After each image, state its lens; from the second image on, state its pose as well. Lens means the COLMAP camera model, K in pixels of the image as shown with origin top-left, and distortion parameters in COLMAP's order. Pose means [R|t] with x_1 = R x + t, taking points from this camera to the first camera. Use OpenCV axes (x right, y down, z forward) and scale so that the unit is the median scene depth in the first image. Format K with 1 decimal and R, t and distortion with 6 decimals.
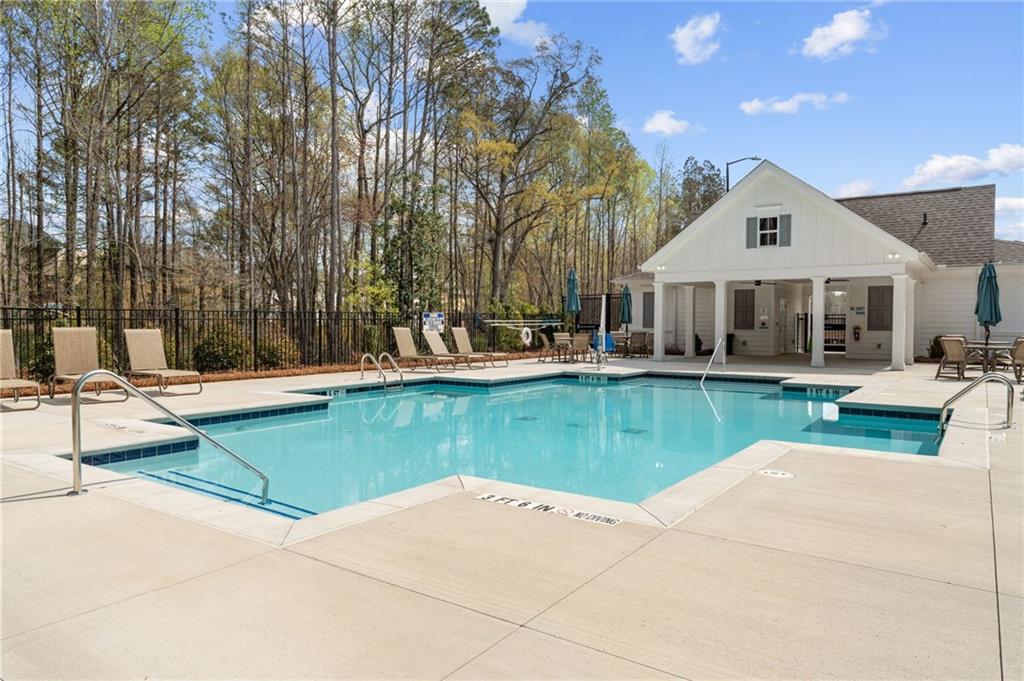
lens RADIAL K [[682.0, 0, 513.6], [0, 682.0, 338.2], [0, 0, 1]] dist [0.001311, 0.000392]
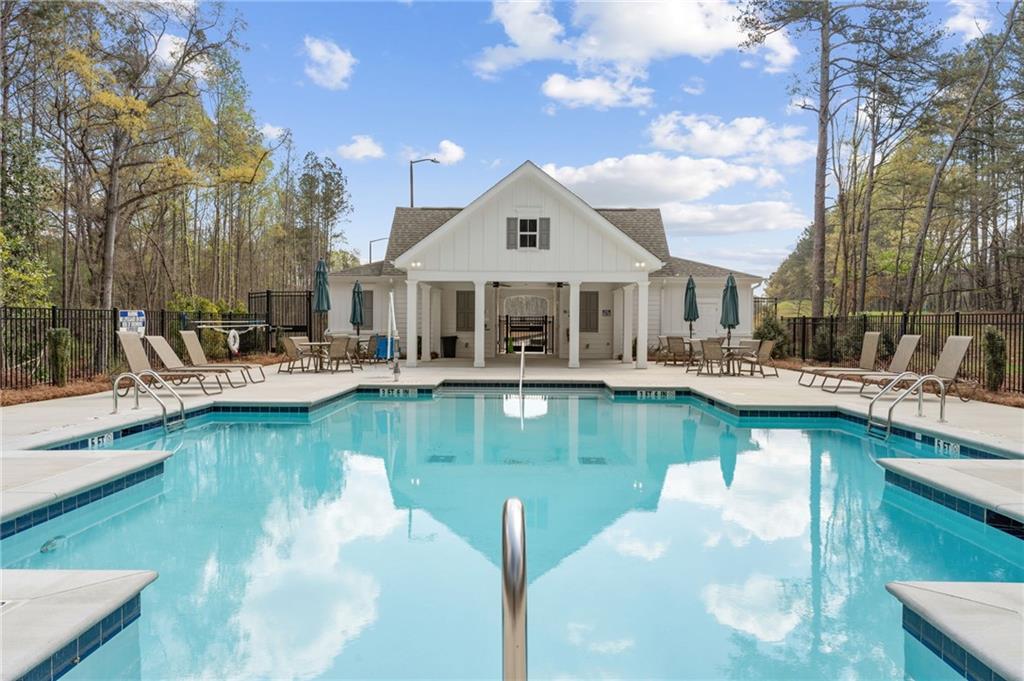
lens RADIAL K [[682.0, 0, 512.4], [0, 682.0, 338.1], [0, 0, 1]] dist [0.001311, 0.000392]
pose [[0.831163, -0.008309, 0.555967, -0.195679], [0.008904, 0.999959, 0.001634, -0.005490], [-0.555958, 0.003592, 0.831203, 0.186433]]
